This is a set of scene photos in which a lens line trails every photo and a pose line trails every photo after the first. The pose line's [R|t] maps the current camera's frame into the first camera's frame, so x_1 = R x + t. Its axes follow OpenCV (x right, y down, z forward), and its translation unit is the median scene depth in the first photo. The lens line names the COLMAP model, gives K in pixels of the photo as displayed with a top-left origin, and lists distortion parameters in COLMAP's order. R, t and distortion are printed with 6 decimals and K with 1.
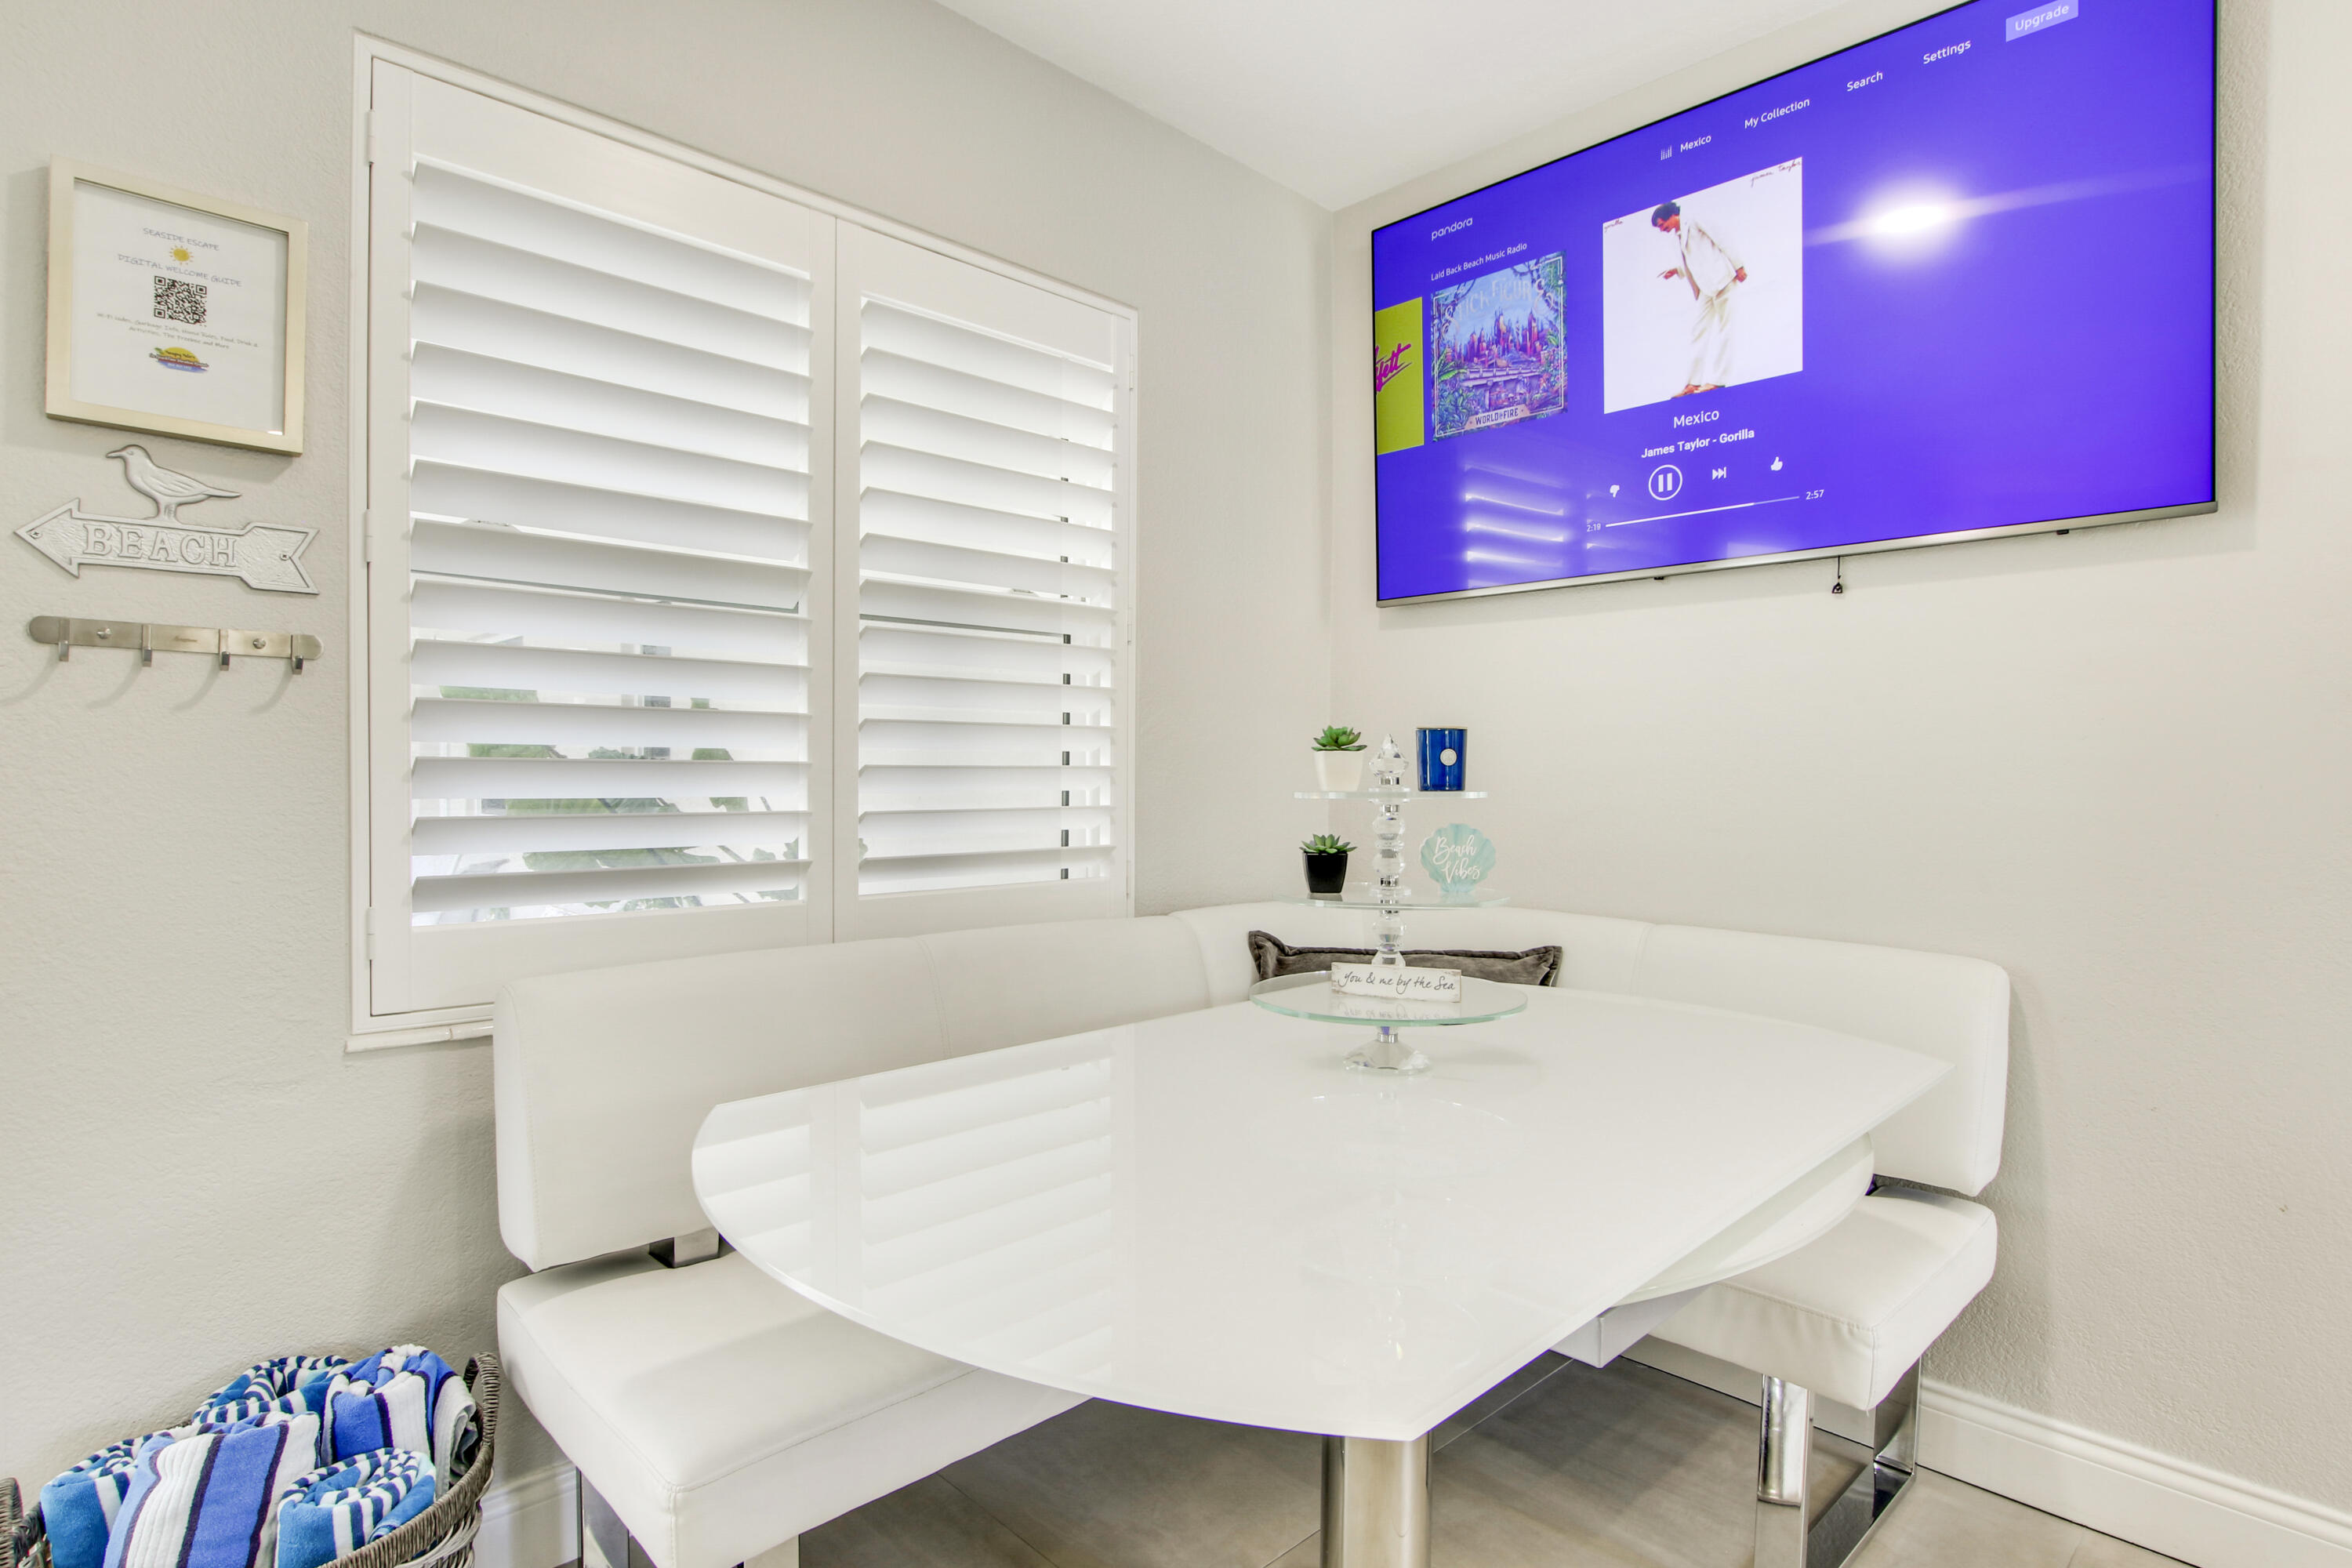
lens RADIAL K [[1224.0, 0, 1195.4], [0, 1224.0, 797.5], [0, 0, 1]] dist [-0.017330, -0.000872]
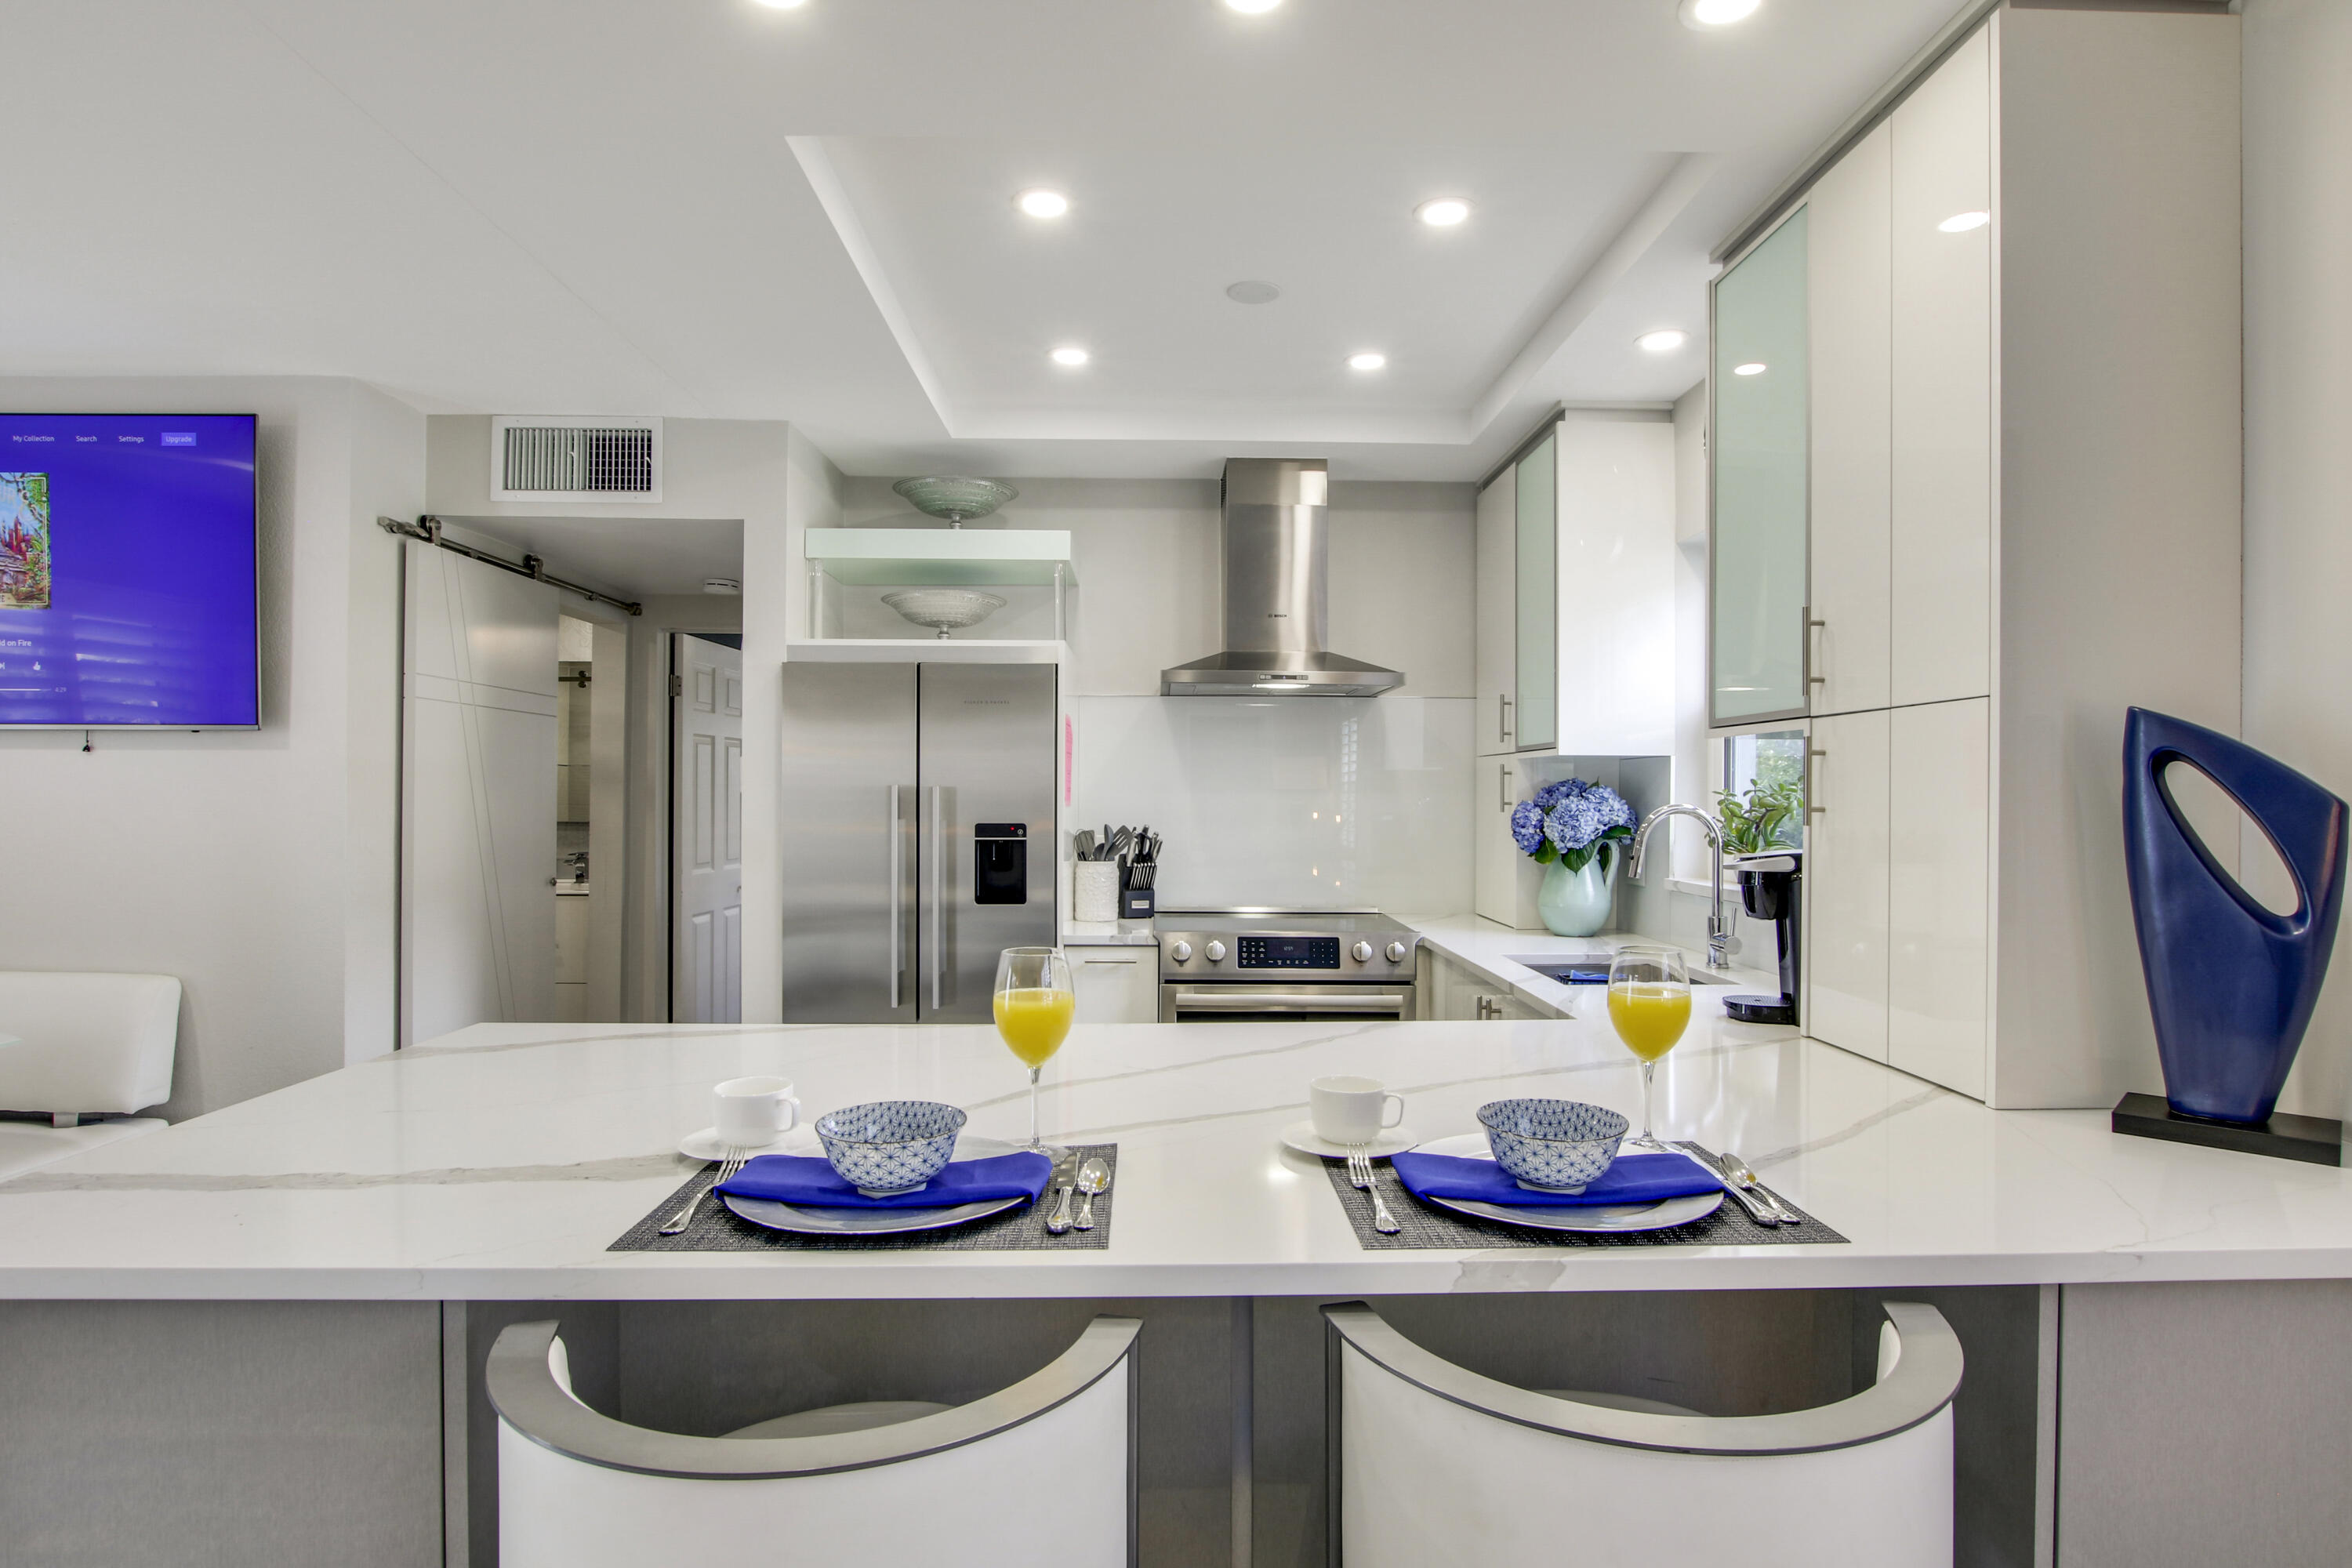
lens RADIAL K [[1224.0, 0, 1183.4], [0, 1224.0, 796.6], [0, 0, 1]] dist [-0.017330, -0.000872]
pose [[0.688874, -0.008613, 0.724830, 0.500726], [0.016578, 0.999855, -0.003874, -0.110714], [-0.724692, 0.014685, 0.688917, -1.507428]]
